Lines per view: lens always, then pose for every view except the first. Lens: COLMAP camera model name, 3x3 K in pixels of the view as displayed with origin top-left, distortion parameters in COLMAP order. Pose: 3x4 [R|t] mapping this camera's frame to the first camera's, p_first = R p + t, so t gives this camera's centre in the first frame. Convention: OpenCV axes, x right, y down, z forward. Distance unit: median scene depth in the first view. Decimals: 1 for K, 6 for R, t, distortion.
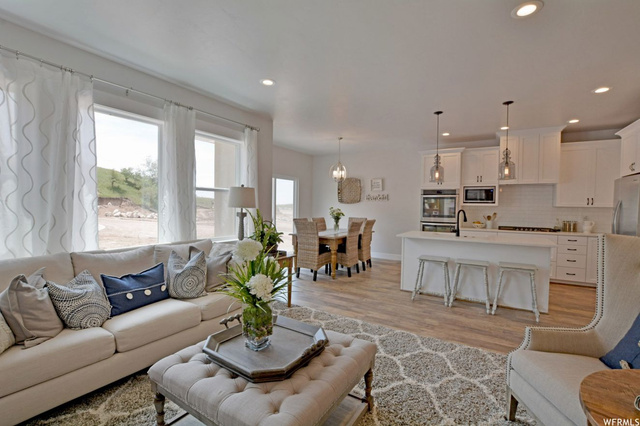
lens RADIAL K [[283.1, 0, 319.4], [0, 283.1, 215.3], [0, 0, 1]] dist [-0.024935, 0.001962]
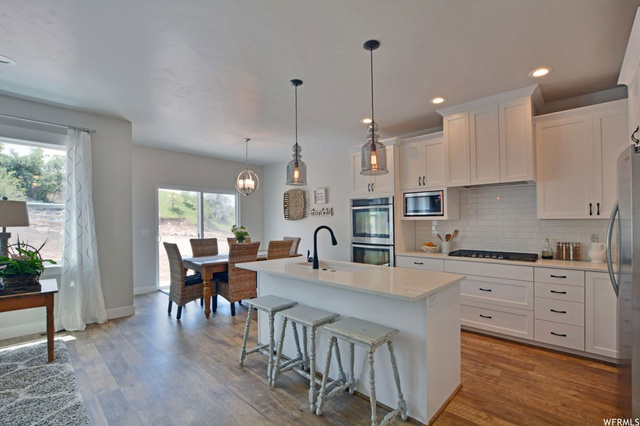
lens RADIAL K [[283.1, 0, 319.2], [0, 283.1, 221.6], [0, 0, 1]] dist [-0.024935, 0.001962]
pose [[0.978990, -0.013930, -0.203431, 0.479163], [0.005639, 0.999132, -0.041278, -0.003093], [0.203830, 0.039264, 0.978219, 0.285994]]
